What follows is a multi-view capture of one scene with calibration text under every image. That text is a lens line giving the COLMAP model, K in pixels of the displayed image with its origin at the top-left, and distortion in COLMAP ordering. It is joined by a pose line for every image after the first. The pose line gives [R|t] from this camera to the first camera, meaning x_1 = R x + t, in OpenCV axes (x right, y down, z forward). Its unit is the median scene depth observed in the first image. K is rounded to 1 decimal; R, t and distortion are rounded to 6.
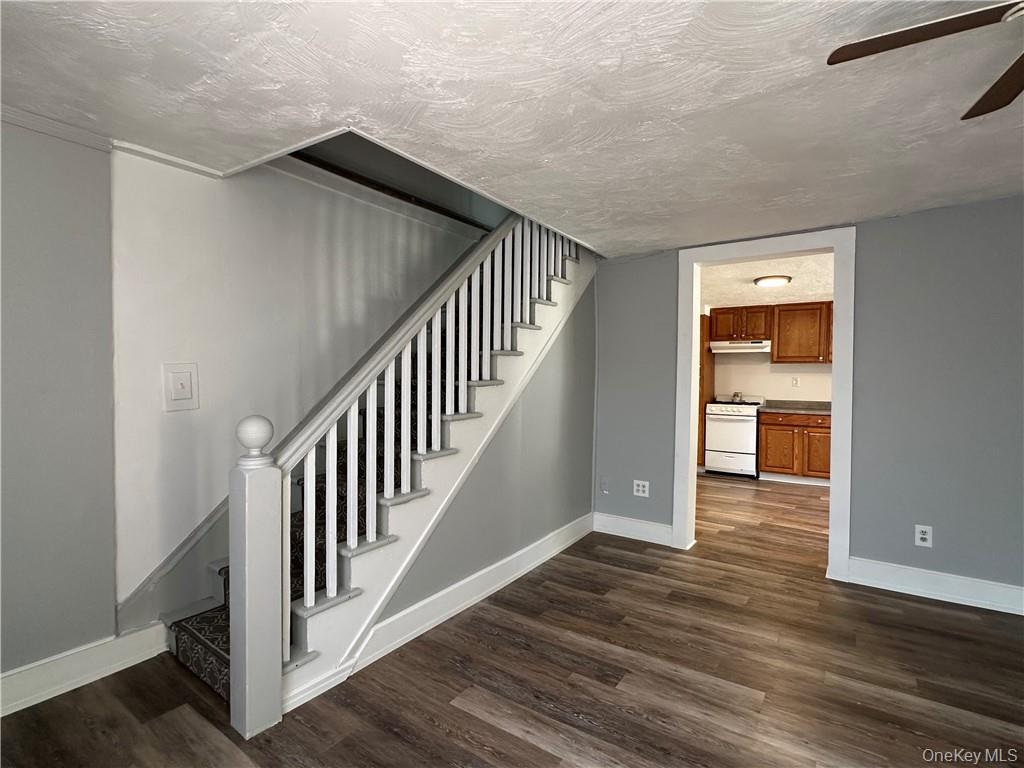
lens RADIAL K [[489.7, 0, 512.3], [0, 489.7, 387.4], [0, 0, 1]] dist [-0.001724, 0.000048]
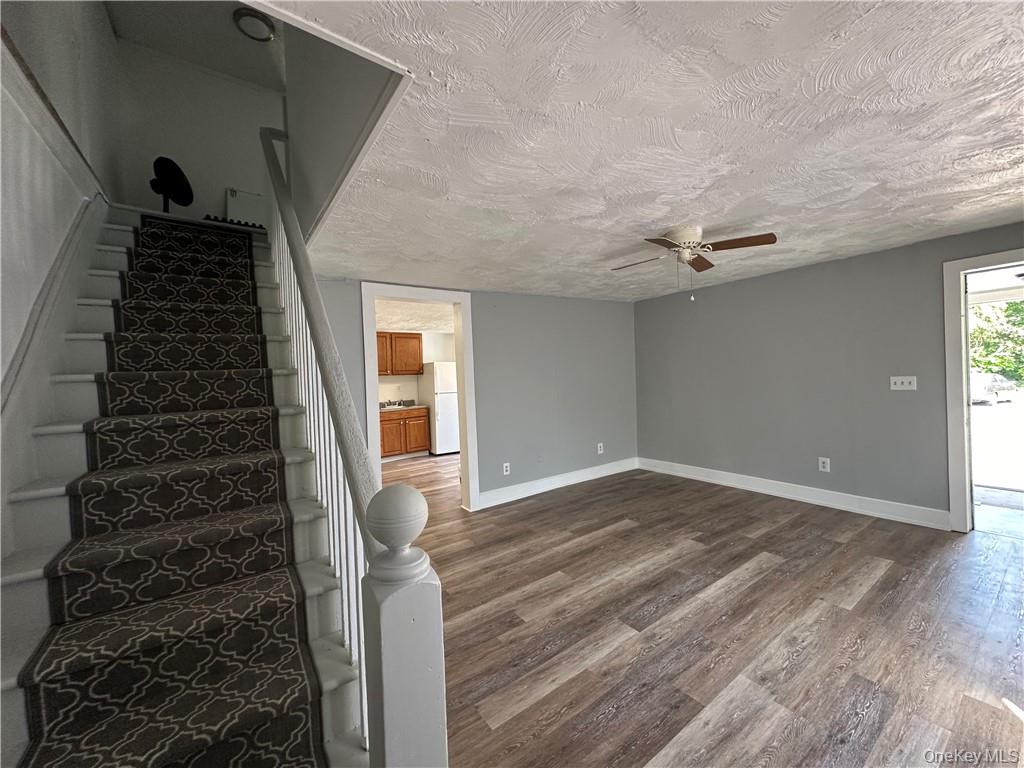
lens RADIAL K [[408.7, 0, 511.4], [0, 408.7, 384.4], [0, 0, 1]] dist [-0.002329, 0.000315]
pose [[0.336465, -0.039077, 0.940885, -0.550481], [0.066253, 0.997645, 0.017742, -0.036636], [-0.939363, 0.056367, 0.338261, 0.417261]]
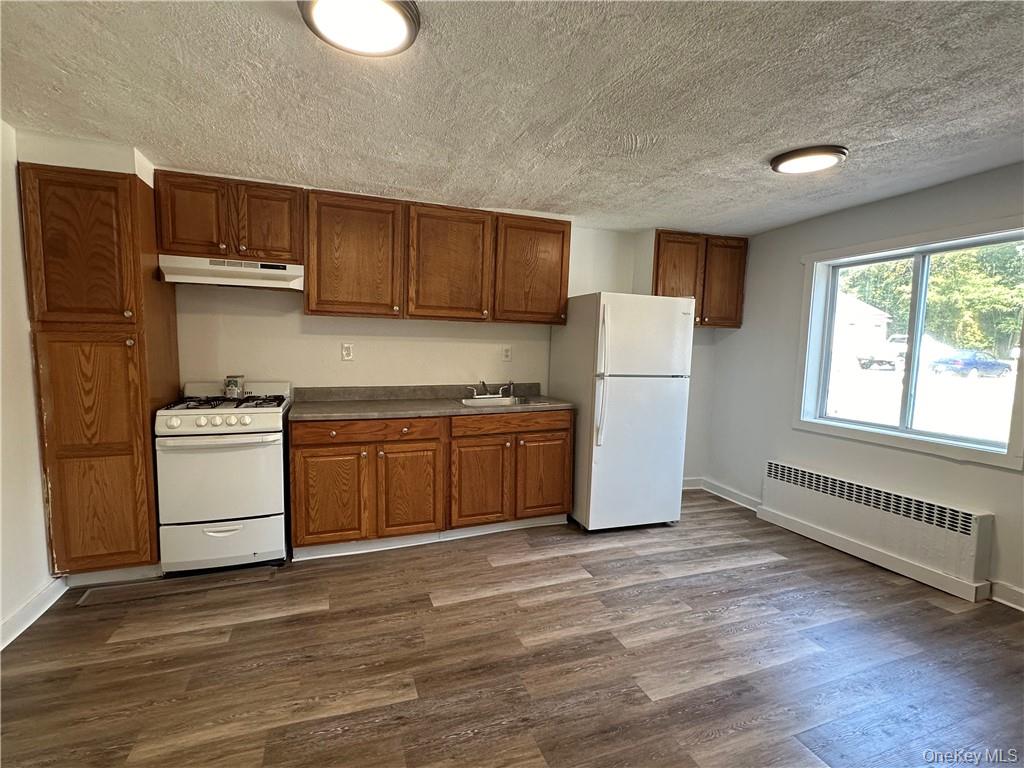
lens RADIAL K [[489.7, 0, 510.1], [0, 489.7, 384.1], [0, 0, 1]] dist [-0.001724, 0.000048]
pose [[0.569537, -0.066112, 0.819303, 0.511732], [0.002638, 0.996902, 0.078609, -0.037530], [-0.821962, -0.042610, 0.567946, 1.166957]]
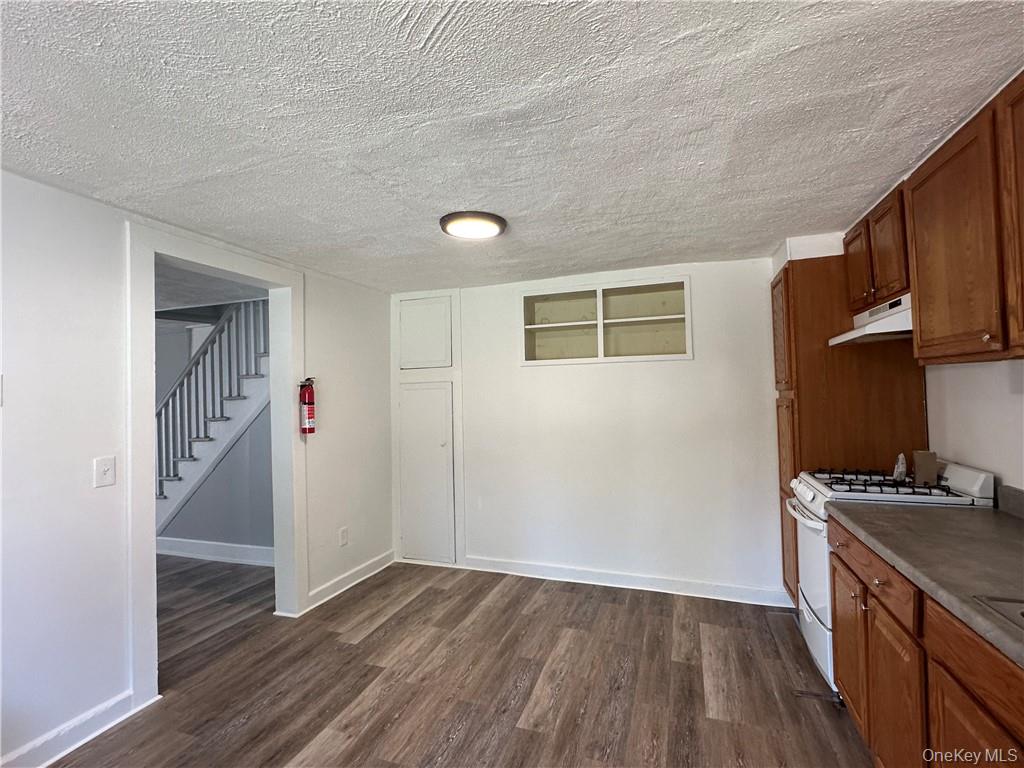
lens RADIAL K [[489.7, 0, 512.8], [0, 489.7, 386.4], [0, 0, 1]] dist [-0.001724, 0.000048]
pose [[0.269630, -0.033777, -0.962371, 1.580595], [0.003073, 0.999410, -0.034216, -0.053642], [0.962959, 0.006268, 0.269575, 1.395467]]
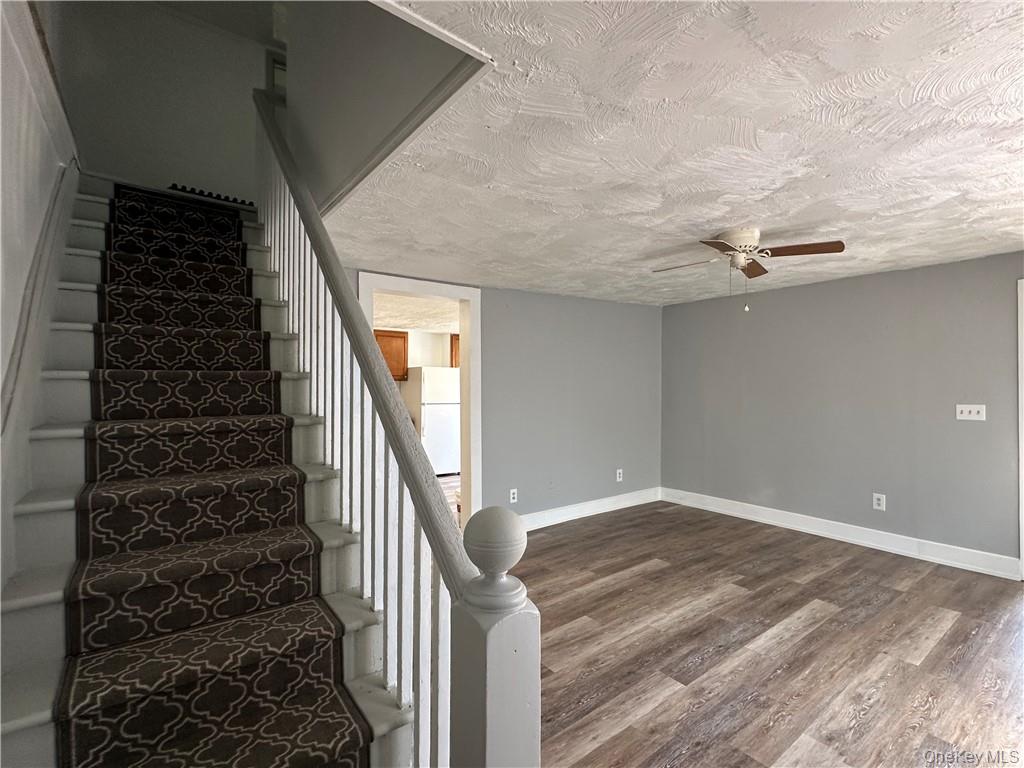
lens RADIAL K [[489.7, 0, 511.2], [0, 489.7, 386.6], [0, 0, 1]] dist [-0.001724, 0.000048]
pose [[0.307655, -0.010044, 0.951445, -0.612785], [0.029343, 0.999569, 0.001064, -0.045480], [-0.951045, 0.027591, 0.307818, 0.481972]]
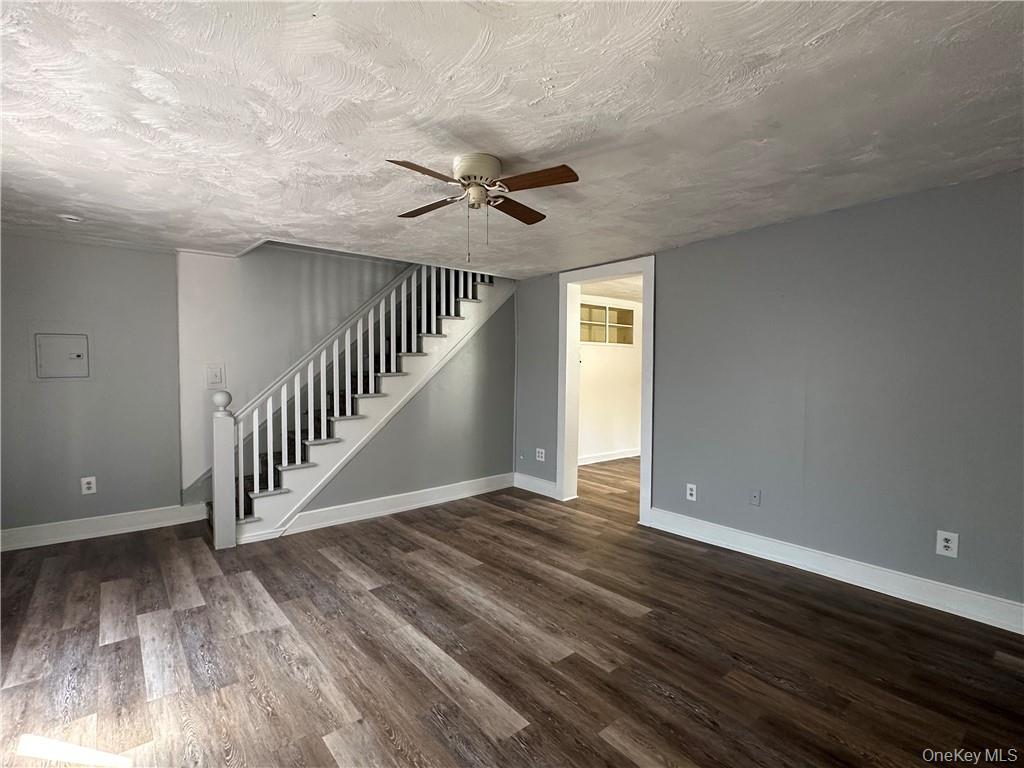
lens RADIAL K [[489.7, 0, 511.9], [0, 489.7, 384.4], [0, 0, 1]] dist [-0.001724, 0.000048]
pose [[0.964929, 0.007738, -0.262399, 0.674195], [-0.004427, 0.999903, 0.013209, 0.000372], [0.262476, -0.011584, 0.964869, -0.363077]]
